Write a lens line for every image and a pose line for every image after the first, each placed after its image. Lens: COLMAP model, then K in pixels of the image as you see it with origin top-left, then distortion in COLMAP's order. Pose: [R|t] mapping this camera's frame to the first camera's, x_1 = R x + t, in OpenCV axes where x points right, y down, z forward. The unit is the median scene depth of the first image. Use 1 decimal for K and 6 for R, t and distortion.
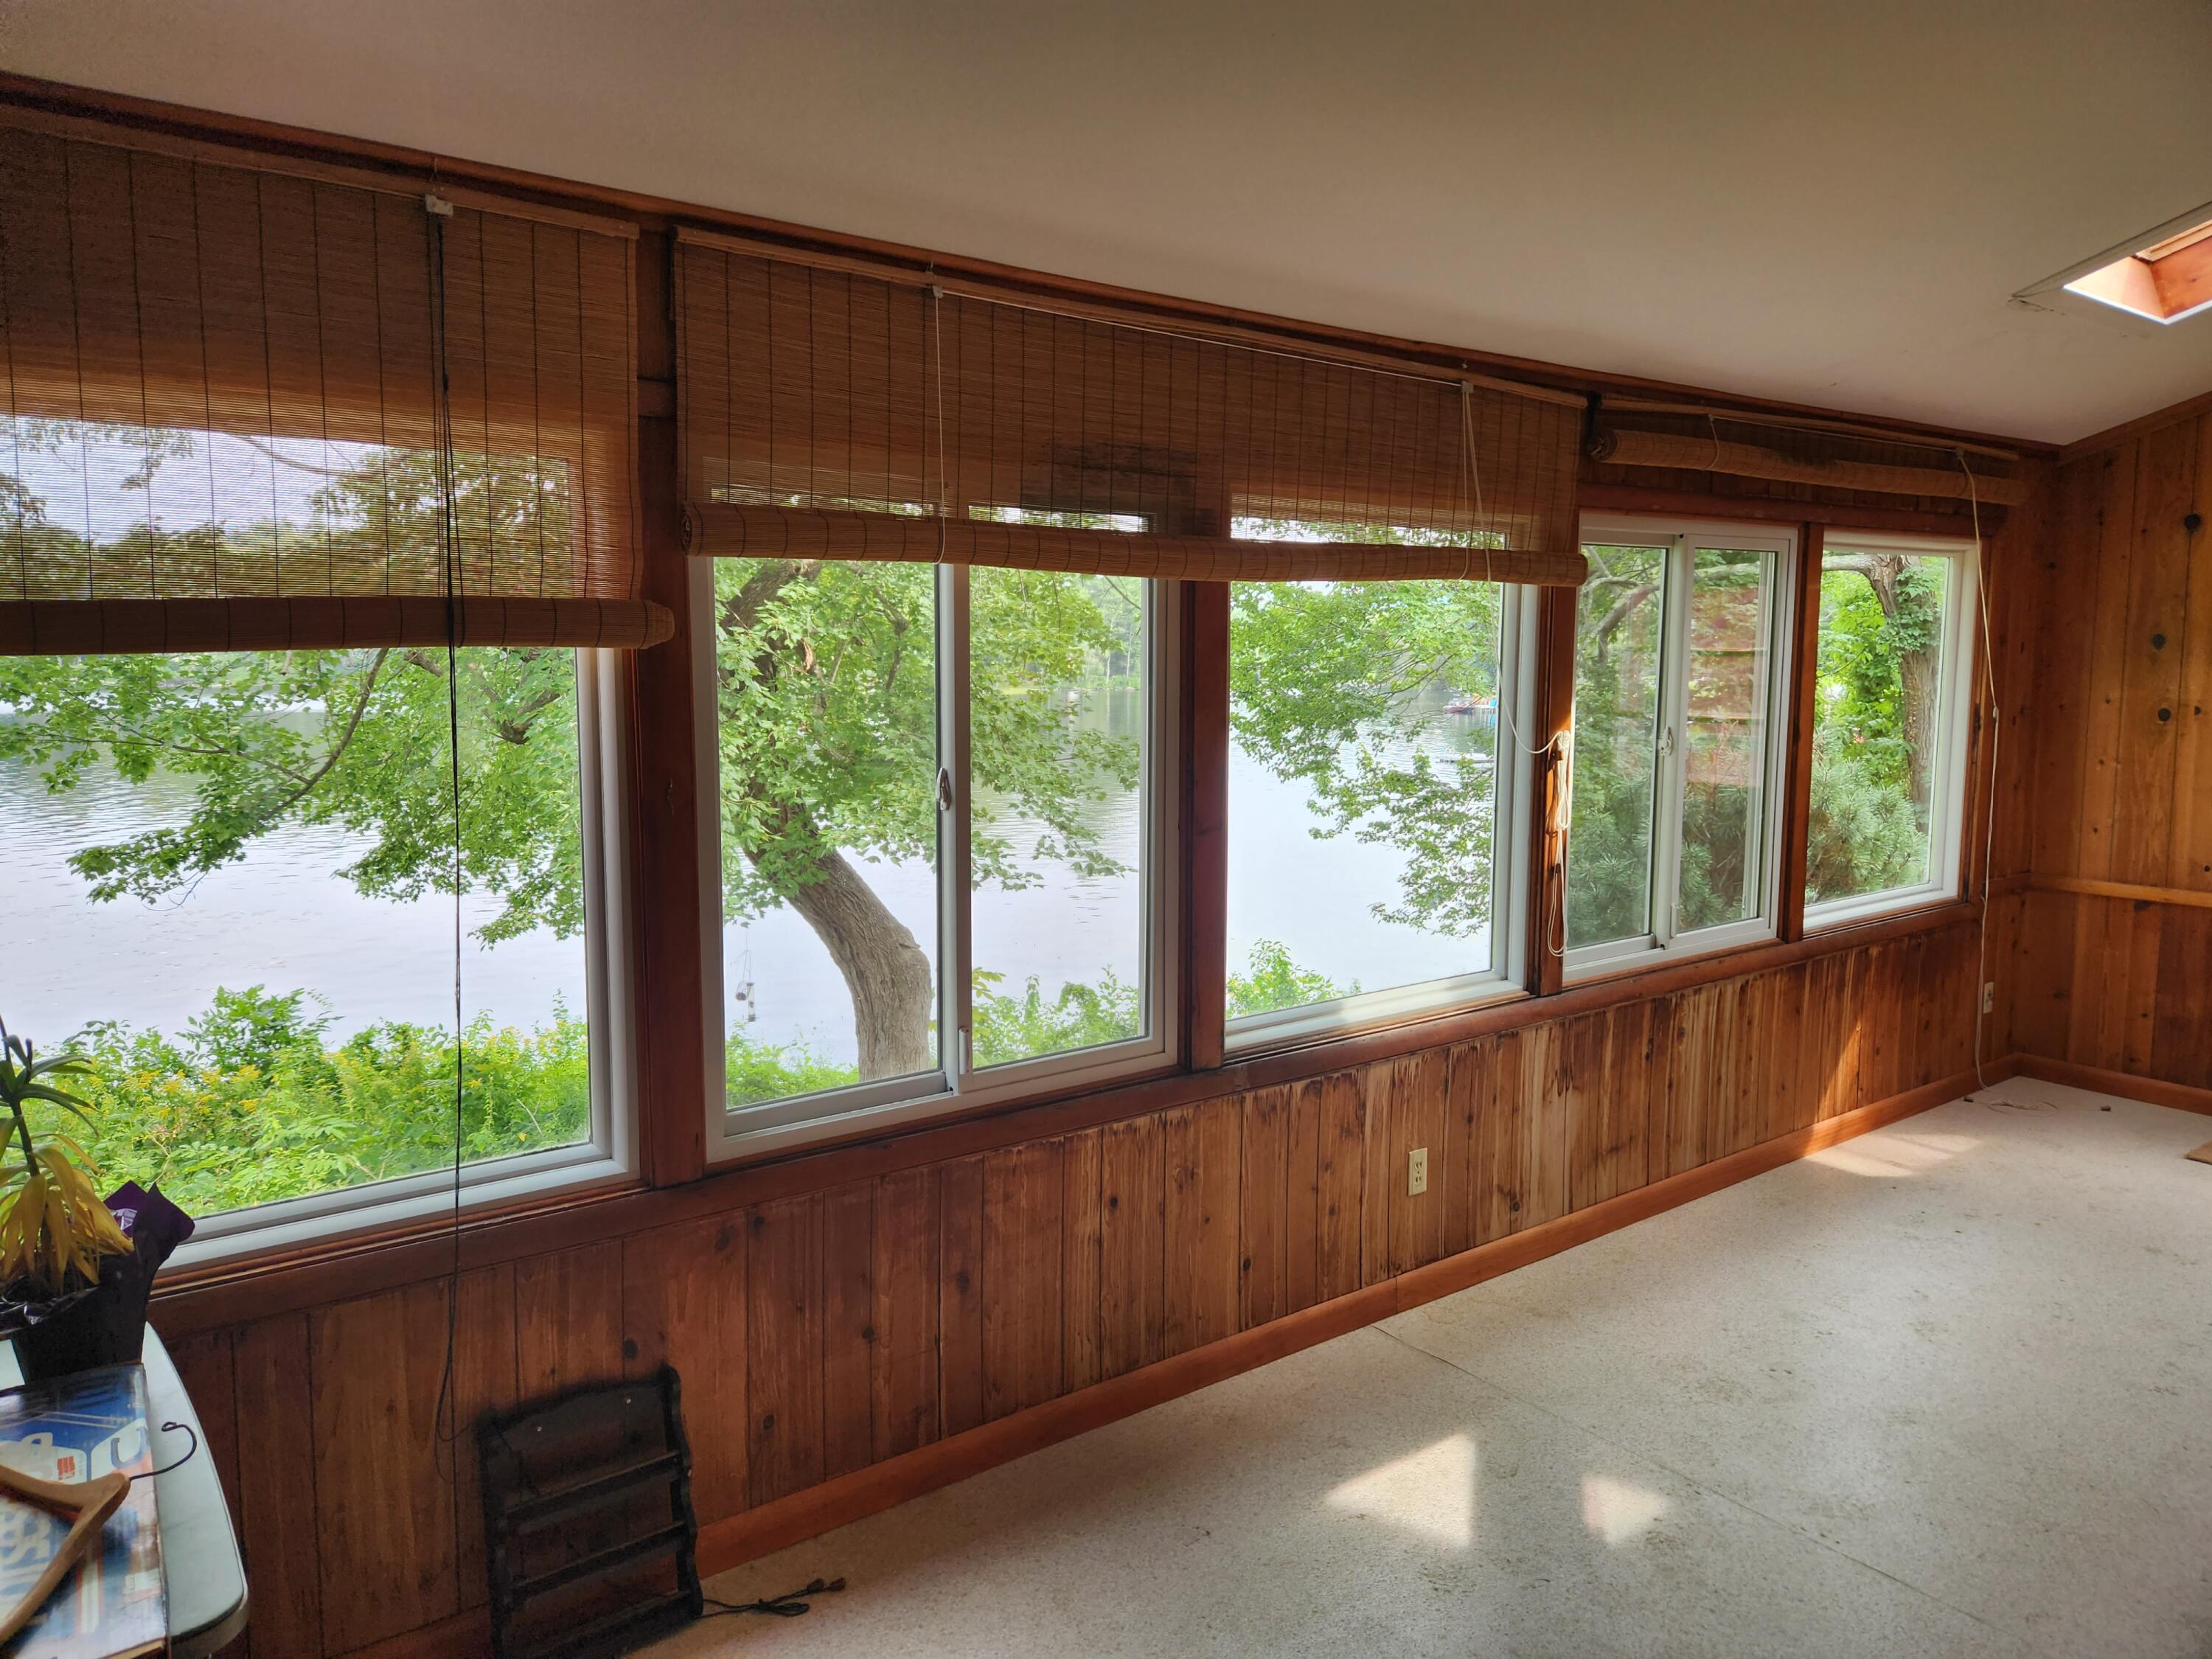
lens RADIAL K [[1512.7, 0, 1106.0], [0, 1512.7, 829.5], [0, 0, 1]] dist [0.044904, -0.004036]
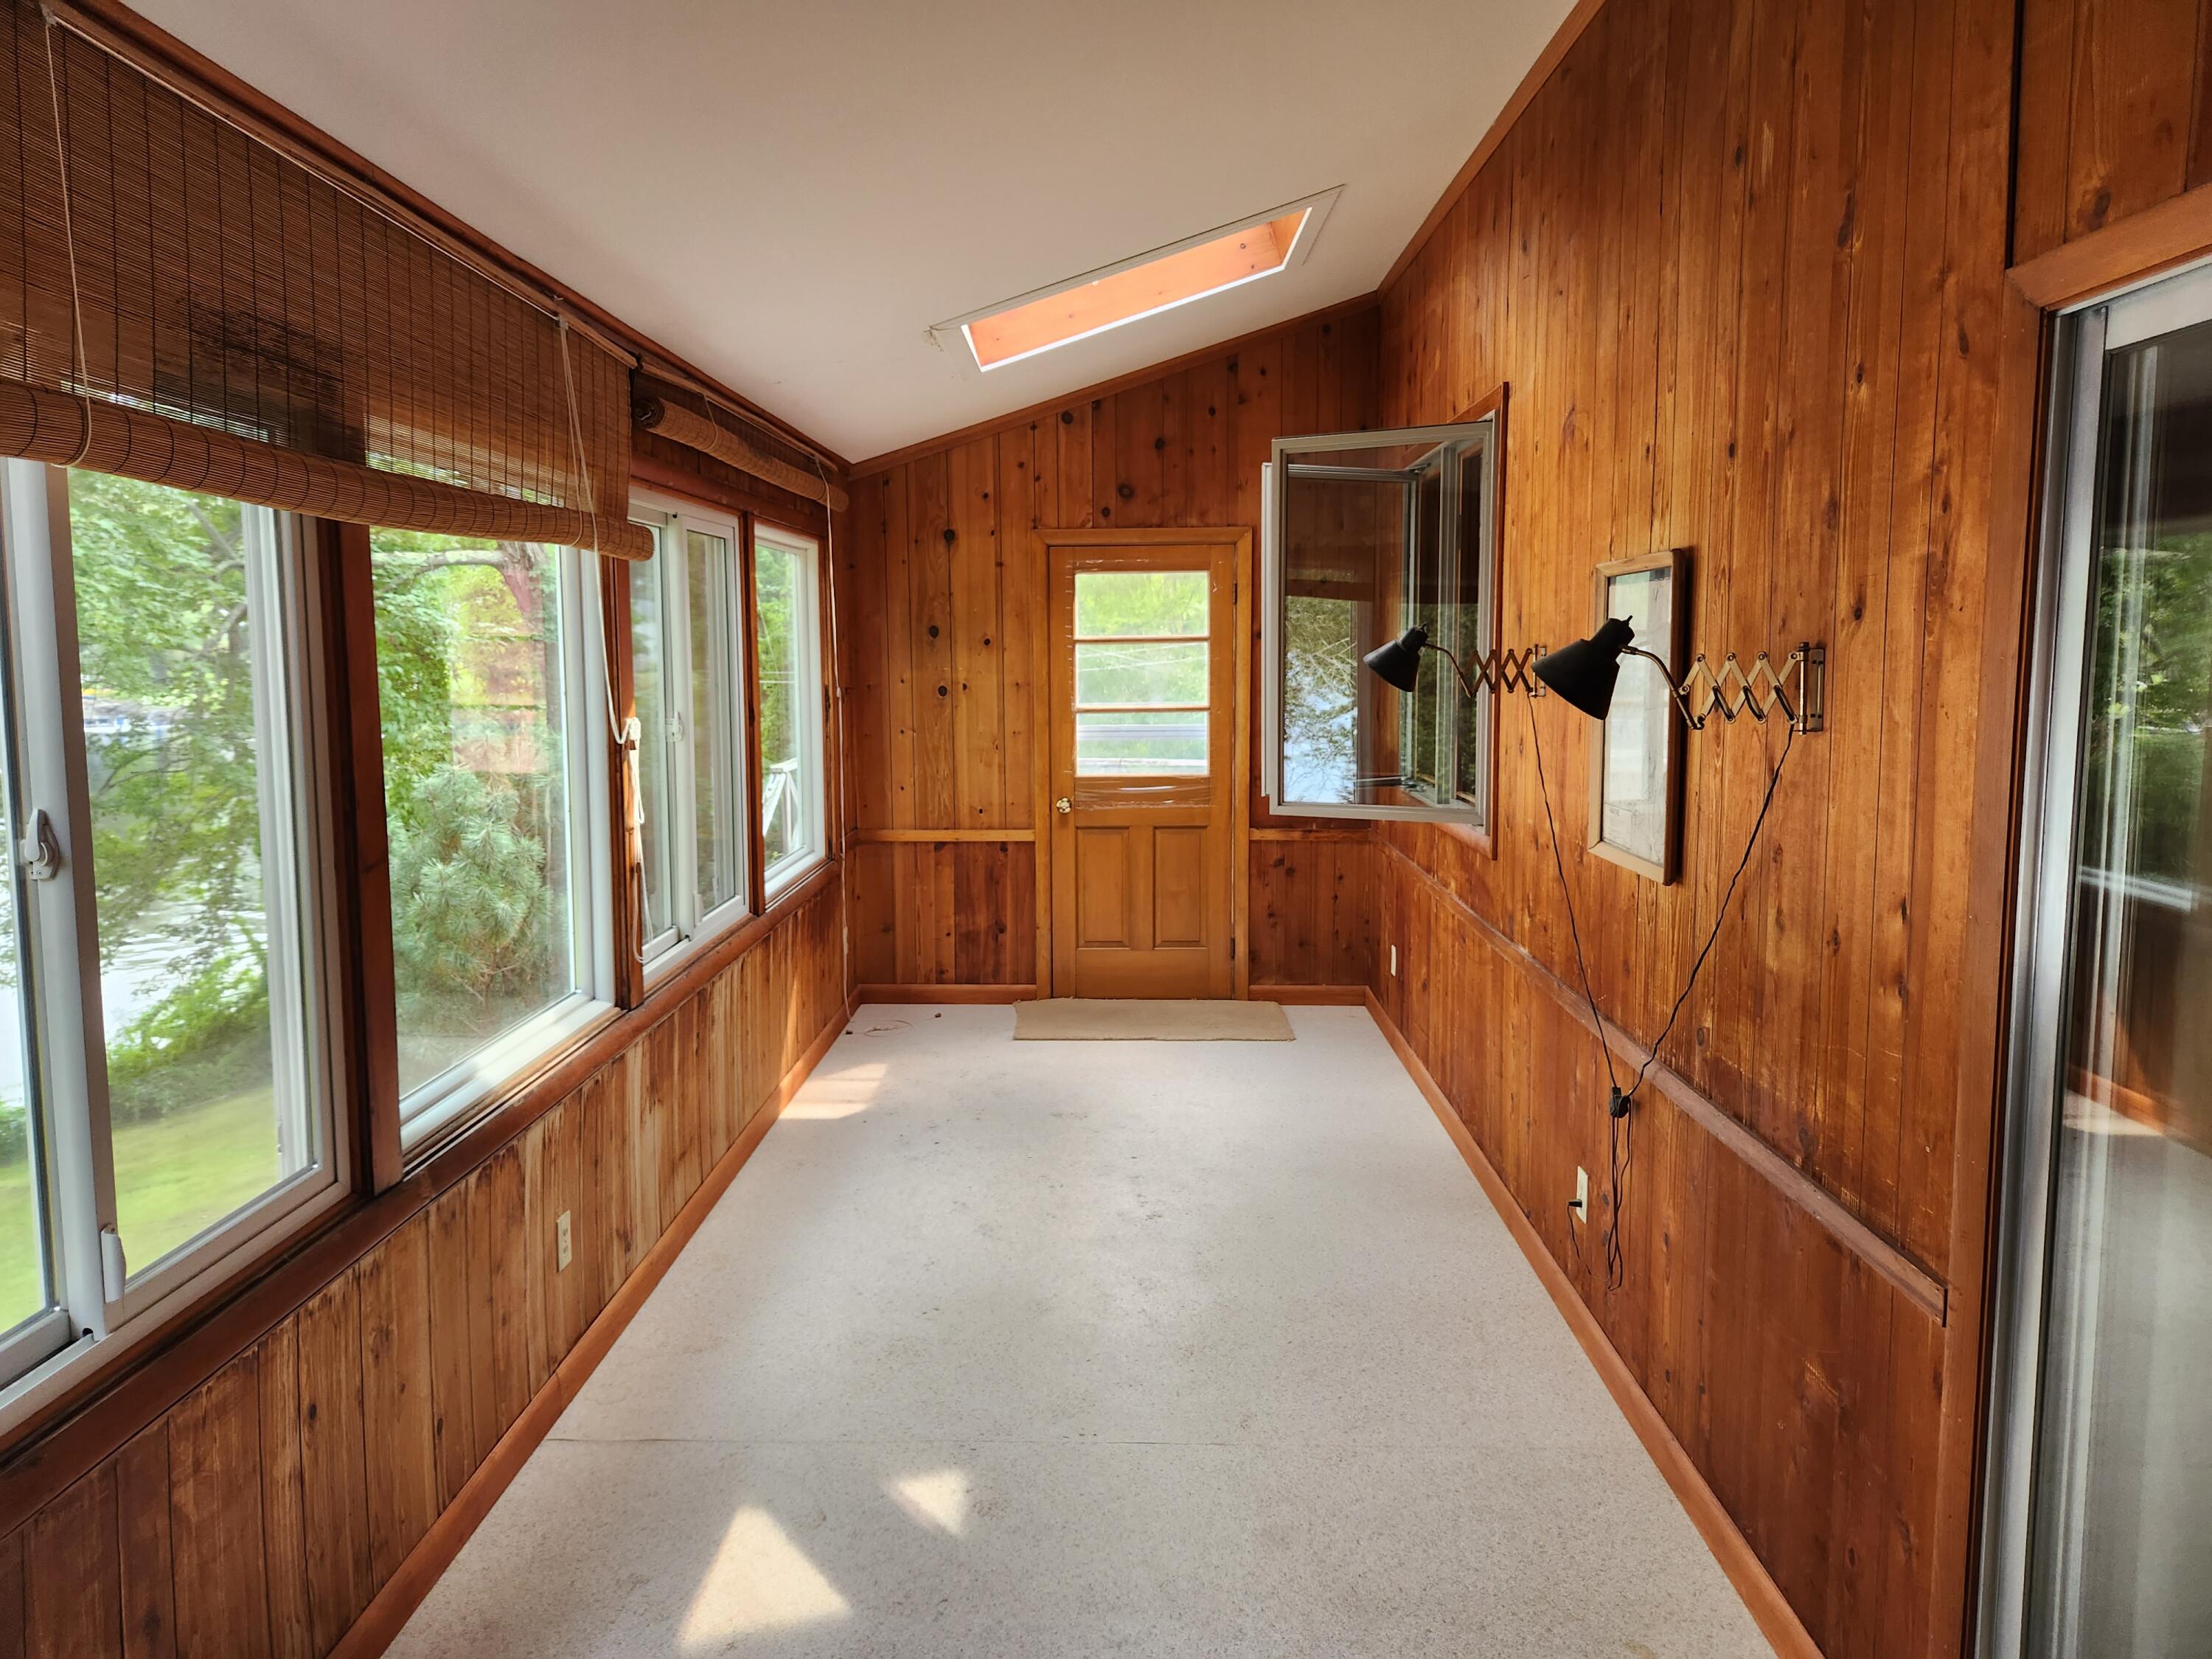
lens RADIAL K [[1476.8, 0, 1107.4], [0, 1476.8, 805.8], [0, 0, 1]] dist [0.048368, -0.053695]
pose [[0.619225, -0.086654, 0.780418, -0.245863], [0.093864, 0.994934, 0.035996, -0.019105], [-0.779584, 0.050963, 0.624221, 0.239924]]
